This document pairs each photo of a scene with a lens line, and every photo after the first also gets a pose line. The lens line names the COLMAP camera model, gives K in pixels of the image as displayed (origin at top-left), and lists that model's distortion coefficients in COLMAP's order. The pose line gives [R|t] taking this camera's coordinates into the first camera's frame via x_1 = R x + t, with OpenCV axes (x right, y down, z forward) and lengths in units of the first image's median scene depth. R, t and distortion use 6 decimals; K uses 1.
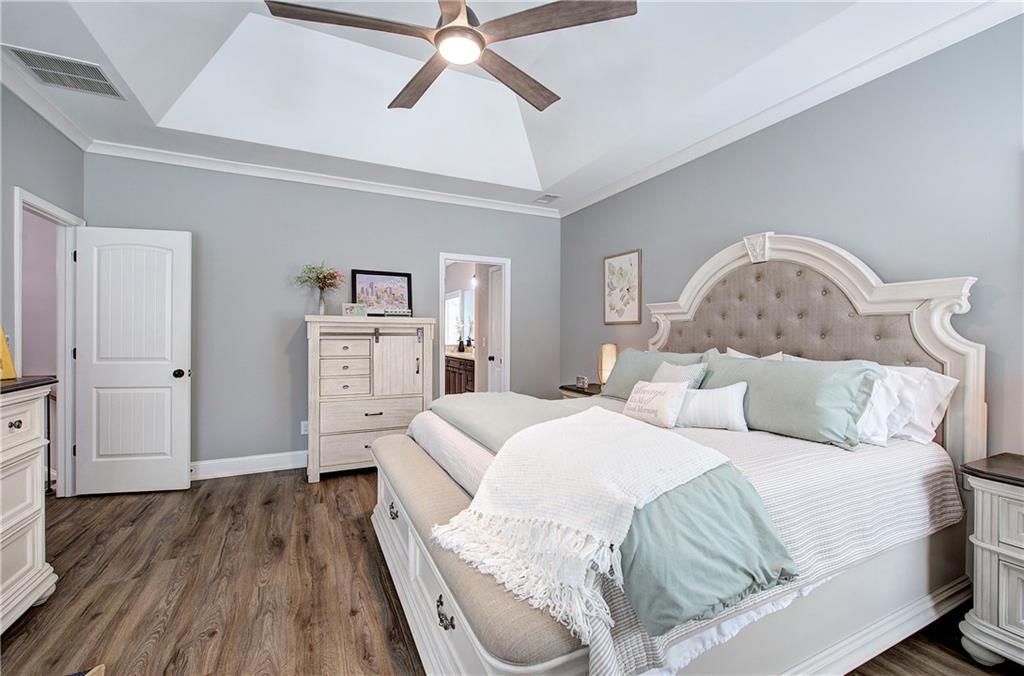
lens RADIAL K [[439.6, 0, 518.7], [0, 439.6, 337.9], [0, 0, 1]] dist [-0.001764, 0.000531]
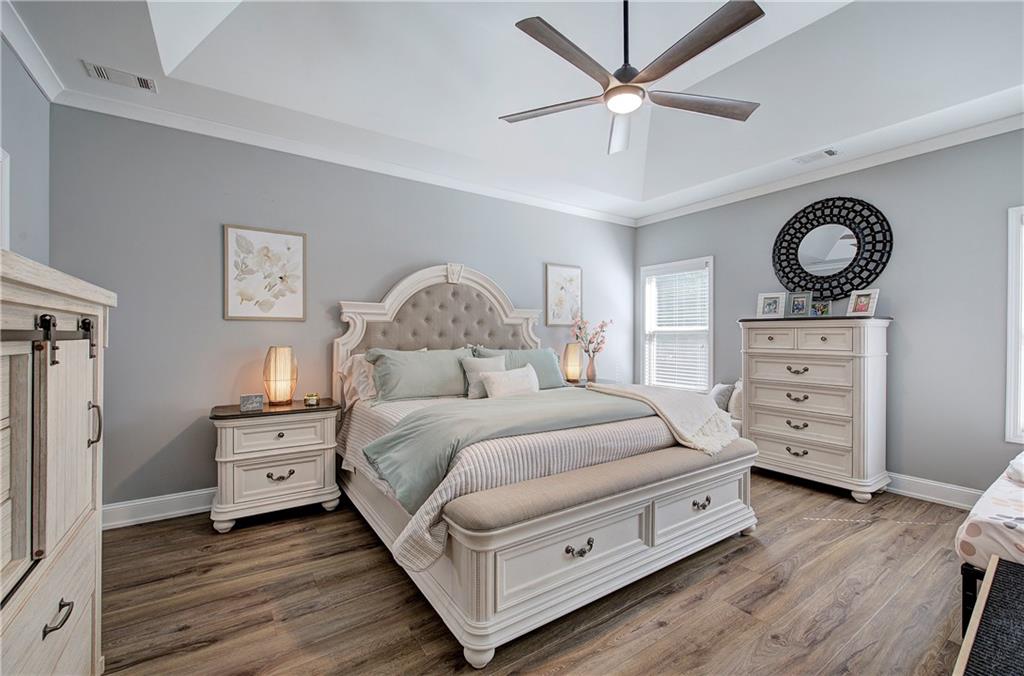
lens RADIAL K [[439.6, 0, 516.9], [0, 439.6, 336.3], [0, 0, 1]] dist [-0.001764, 0.000531]
pose [[-0.157009, -0.006661, 0.987575, -0.703226], [0.004939, 0.999959, 0.007530, -0.008826], [-0.987585, 0.006060, -0.156970, 0.806746]]
